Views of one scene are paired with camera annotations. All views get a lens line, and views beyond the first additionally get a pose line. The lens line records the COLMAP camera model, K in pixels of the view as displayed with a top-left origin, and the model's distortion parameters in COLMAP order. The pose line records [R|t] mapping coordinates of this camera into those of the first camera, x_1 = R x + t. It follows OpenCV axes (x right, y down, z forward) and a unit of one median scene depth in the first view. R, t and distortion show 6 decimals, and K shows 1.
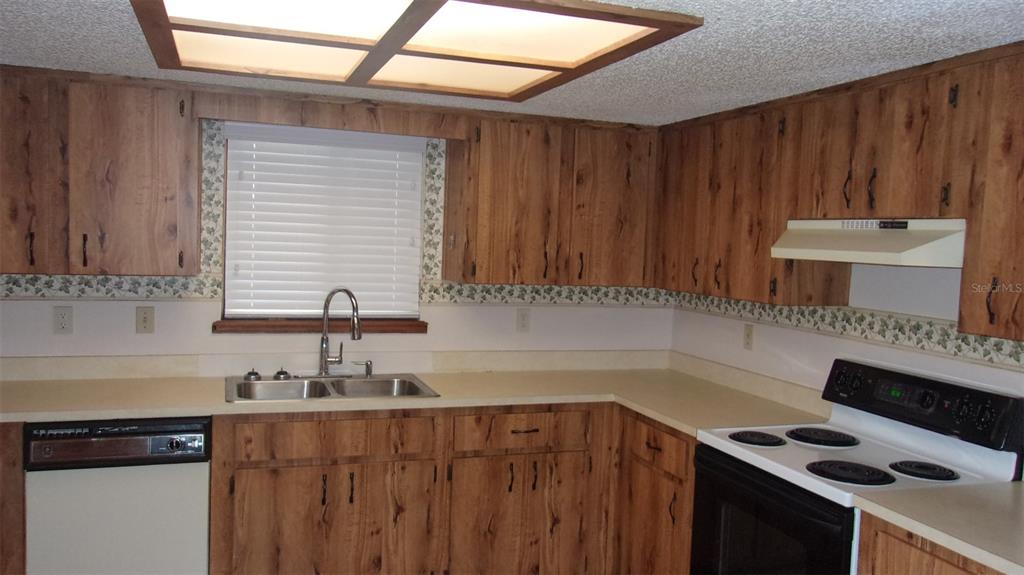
lens RADIAL K [[812.8, 0, 506.5], [0, 812.8, 289.6], [0, 0, 1]] dist [-0.000455, 0.012340]
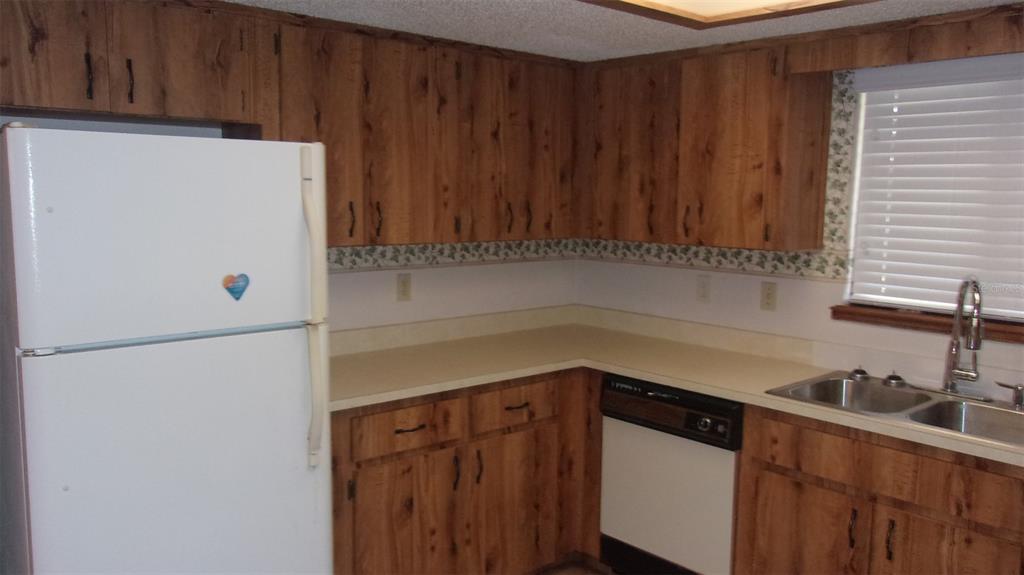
lens RADIAL K [[812.8, 0, 509.3], [0, 812.8, 286.7], [0, 0, 1]] dist [-0.000455, 0.012340]
pose [[0.397257, 0.074614, -0.914669, 0.336626], [-0.063659, 0.996529, 0.053643, -0.006179], [0.915497, 0.036917, 0.400628, 0.369151]]
